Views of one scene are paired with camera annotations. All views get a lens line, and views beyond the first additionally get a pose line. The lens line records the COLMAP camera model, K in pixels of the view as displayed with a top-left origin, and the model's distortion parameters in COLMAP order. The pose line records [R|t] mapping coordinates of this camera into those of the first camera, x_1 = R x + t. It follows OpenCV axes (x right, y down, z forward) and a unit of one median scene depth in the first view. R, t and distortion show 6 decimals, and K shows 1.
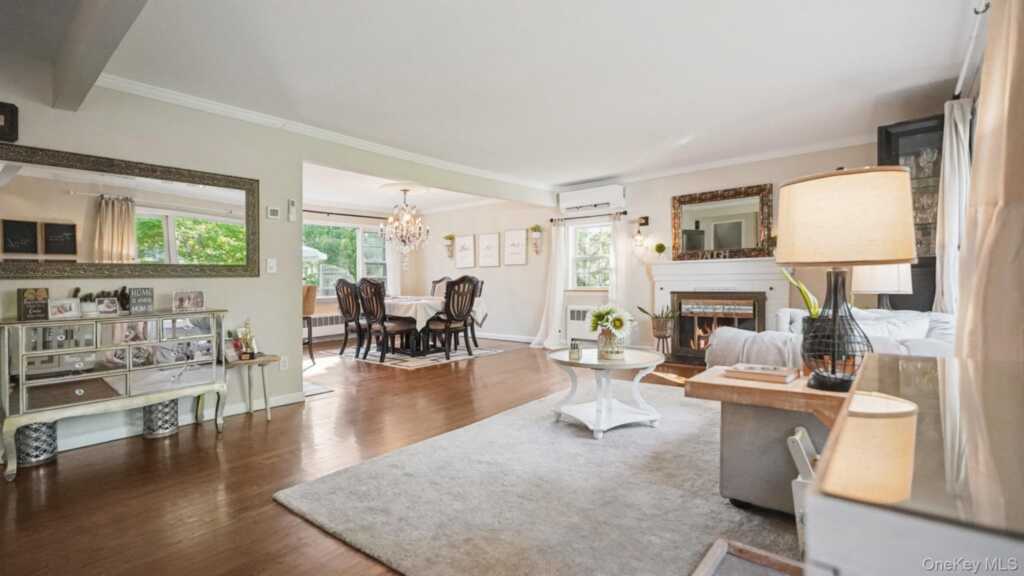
lens RADIAL K [[475.0, 0, 512.0], [0, 475.0, 288.0], [0, 0, 1]] dist [0.000630, 0.000087]
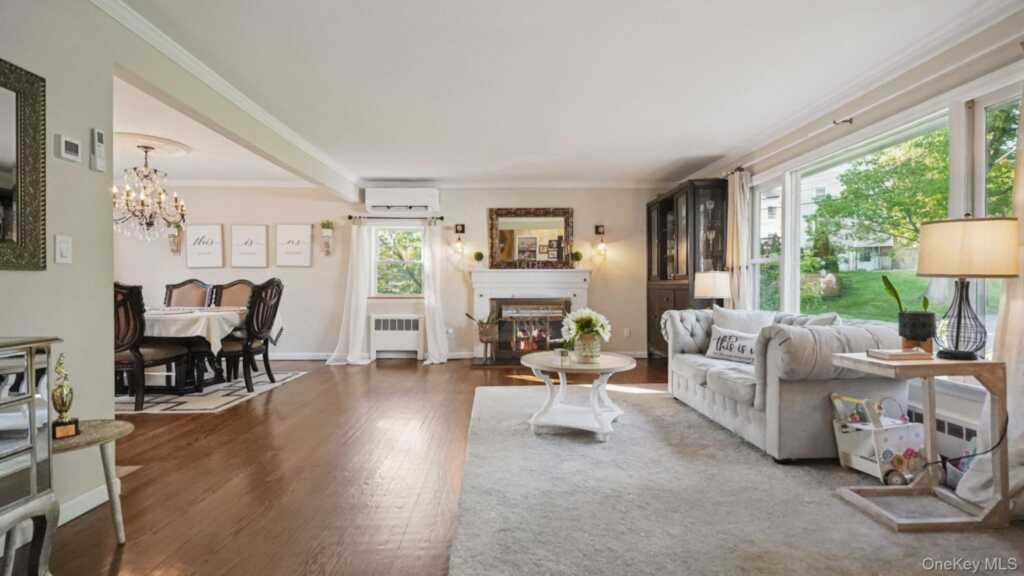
lens RADIAL K [[468.2, 0, 514.1], [0, 468.2, 292.2], [0, 0, 1]] dist [0.000810, -0.000029]
pose [[0.745452, 0.004858, 0.666542, -0.310768], [0.000899, 0.999965, -0.008293, 0.002902], [-0.666559, 0.006781, 0.745422, 0.187353]]
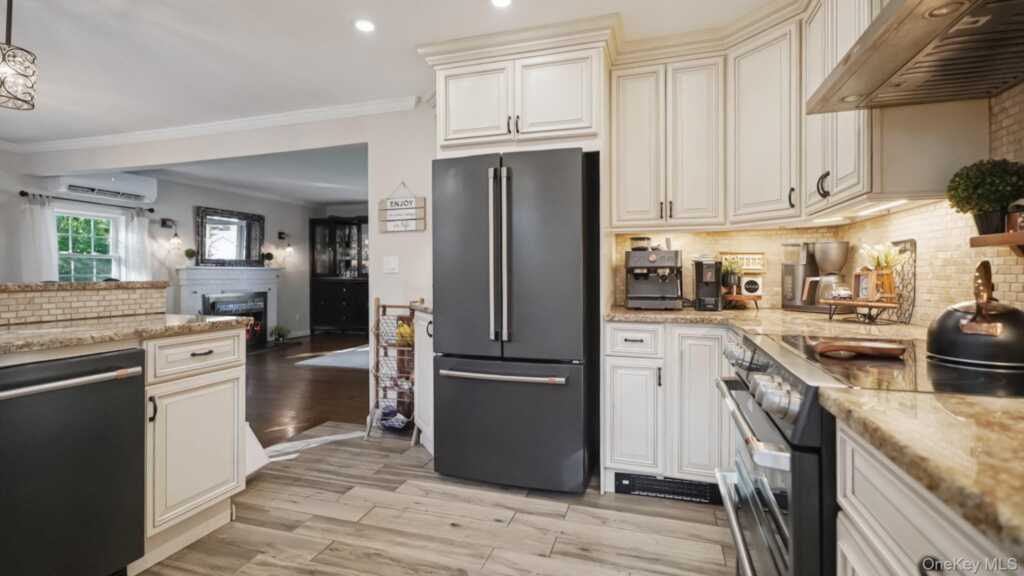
lens RADIAL K [[475.0, 0, 512.0], [0, 475.0, 288.0], [0, 0, 1]] dist [0.000630, 0.000087]
pose [[-0.368983, -0.007216, 0.929408, -0.907000], [0.028483, 0.999412, 0.019067, -0.007640], [-0.929000, 0.033508, -0.368560, 0.731923]]
